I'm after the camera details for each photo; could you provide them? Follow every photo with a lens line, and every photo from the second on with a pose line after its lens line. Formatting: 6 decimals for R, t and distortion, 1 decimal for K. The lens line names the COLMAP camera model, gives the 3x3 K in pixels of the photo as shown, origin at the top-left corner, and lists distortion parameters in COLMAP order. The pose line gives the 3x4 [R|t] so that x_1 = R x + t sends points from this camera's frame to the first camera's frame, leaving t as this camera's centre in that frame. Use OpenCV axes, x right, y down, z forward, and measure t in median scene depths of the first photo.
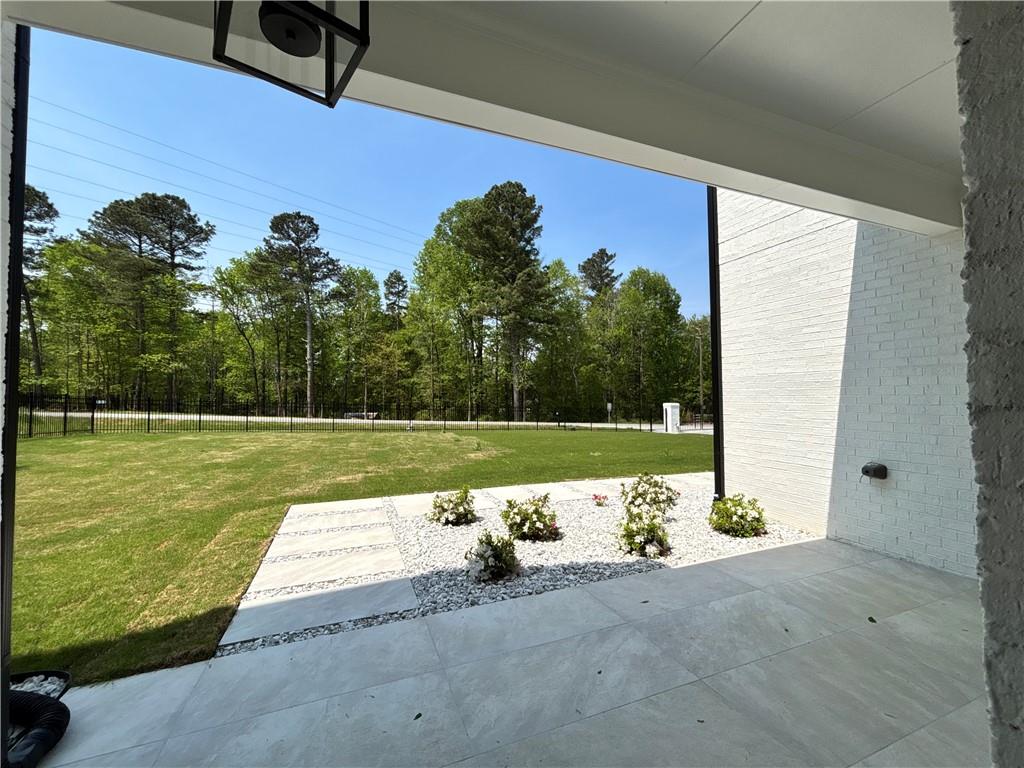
lens RADIAL K [[417.2, 0, 512.0], [0, 417.2, 384.0], [0, 0, 1]] dist [-0.004256, 0.003439]
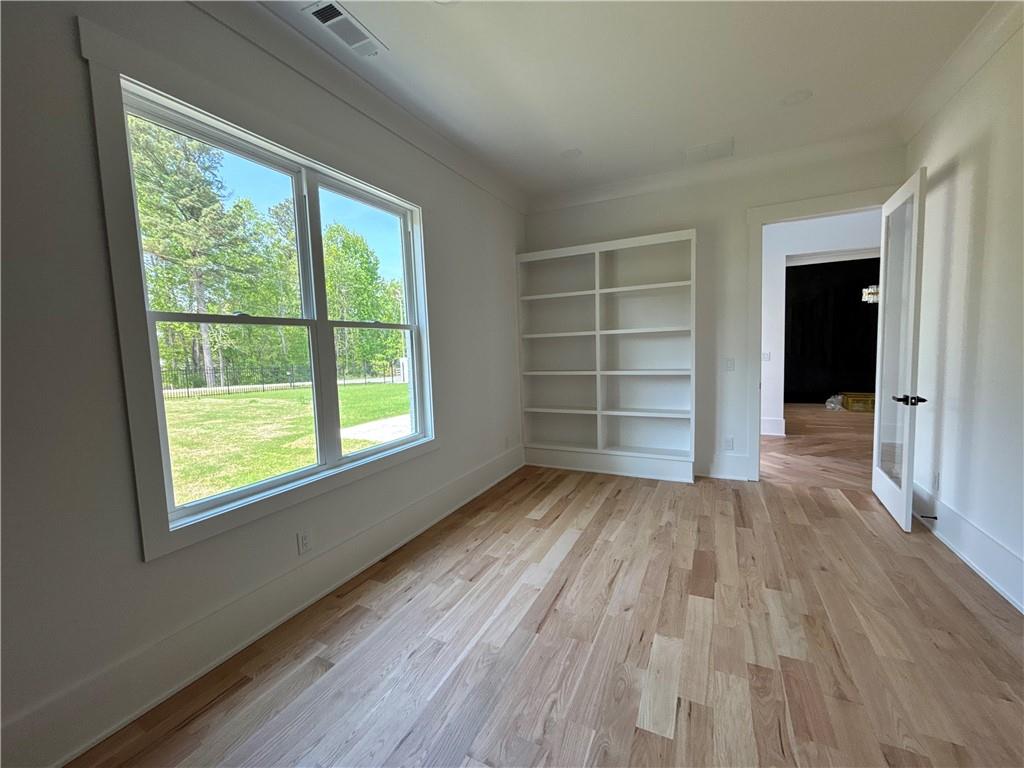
lens RADIAL K [[417.2, 0, 512.0], [0, 417.2, 384.0], [0, 0, 1]] dist [-0.004256, 0.003439]
pose [[0.734075, -0.076569, 0.674738, -0.135766], [0.005778, 0.994291, 0.106545, -0.003812], [-0.679044, -0.074313, 0.730327, -0.052520]]
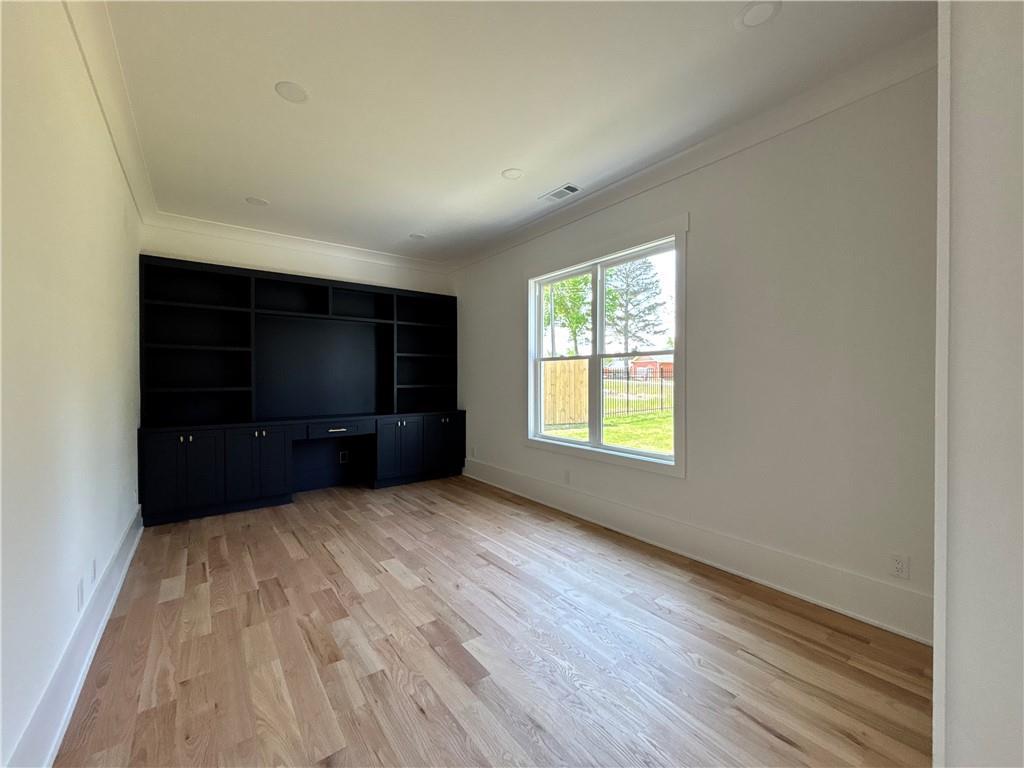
lens RADIAL K [[417.2, 0, 512.0], [0, 417.2, 384.0], [0, 0, 1]] dist [-0.004256, 0.003439]
pose [[0.271197, 0.024476, -0.962213, 2.028442], [0.032735, 0.998864, 0.034635, -0.002496], [0.961967, -0.040891, 0.270088, 0.309683]]
